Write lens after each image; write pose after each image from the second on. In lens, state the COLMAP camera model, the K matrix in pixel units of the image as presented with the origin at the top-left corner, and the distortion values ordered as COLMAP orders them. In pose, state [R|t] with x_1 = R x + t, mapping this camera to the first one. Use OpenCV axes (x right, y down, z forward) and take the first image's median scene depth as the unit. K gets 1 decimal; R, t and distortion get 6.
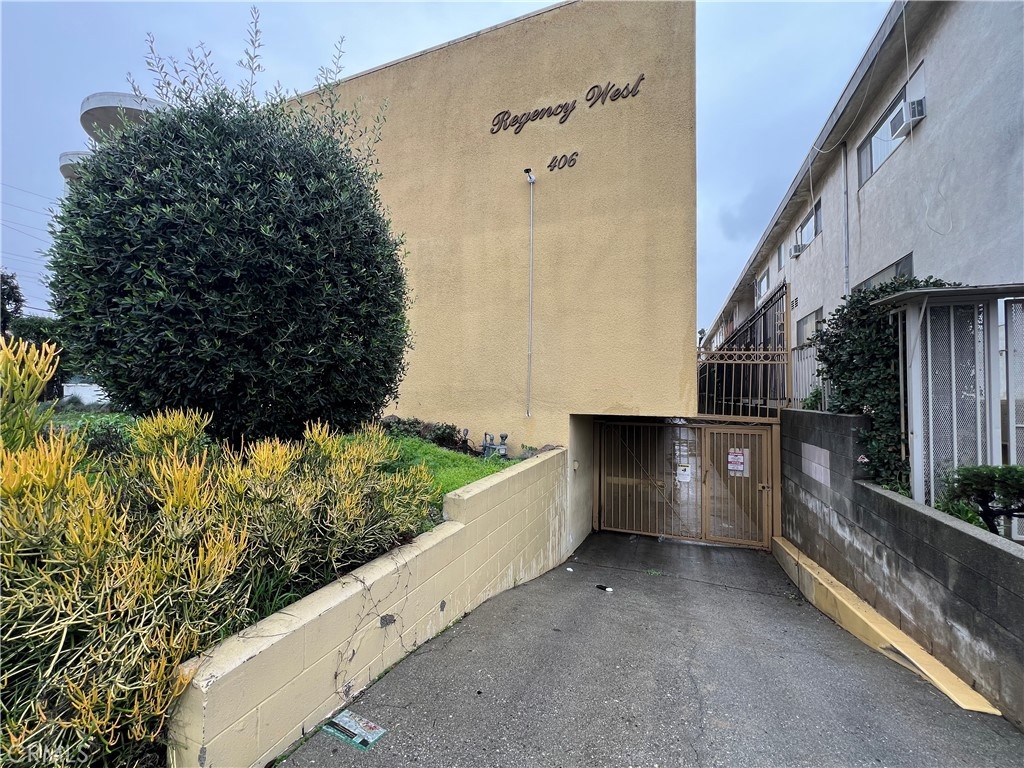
lens RADIAL K [[410.1, 0, 511.1], [0, 410.1, 384.0], [0, 0, 1]] dist [-0.003895, 0.001551]
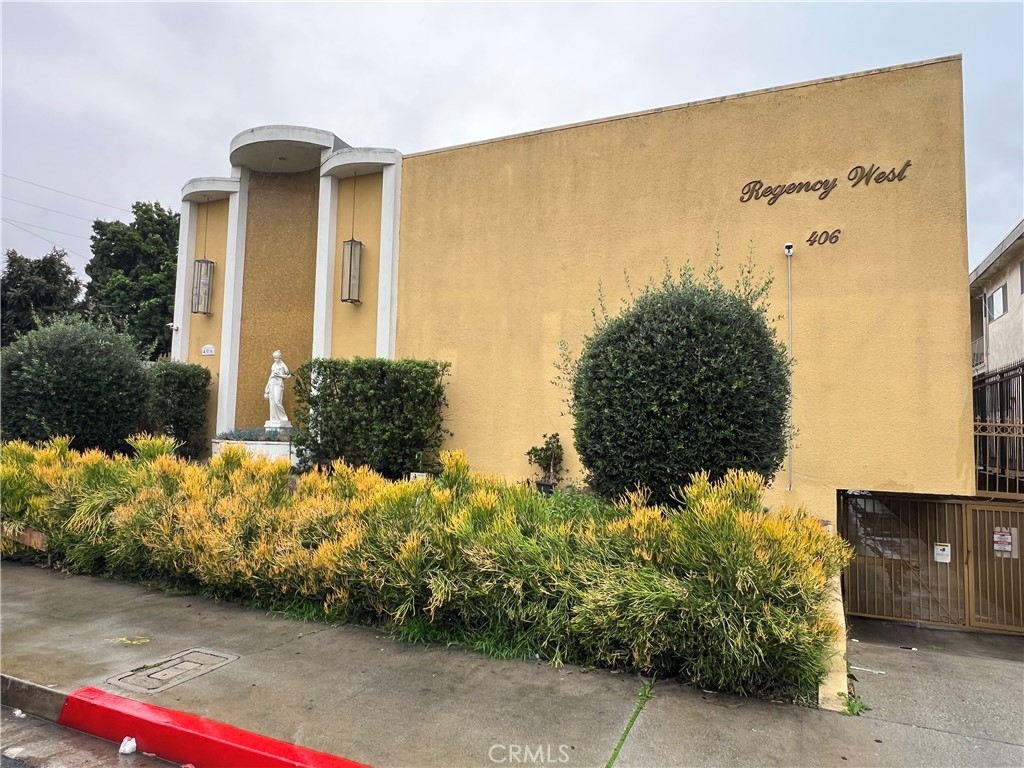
lens RADIAL K [[659.1, 0, 512.8], [0, 659.1, 383.8], [0, 0, 1]] dist [-0.000590, -0.000967]
pose [[0.998461, 0.008937, -0.054729, -0.523357], [-0.011545, 0.998803, -0.047531, -0.091416], [0.054239, 0.048090, 0.997369, -0.617476]]
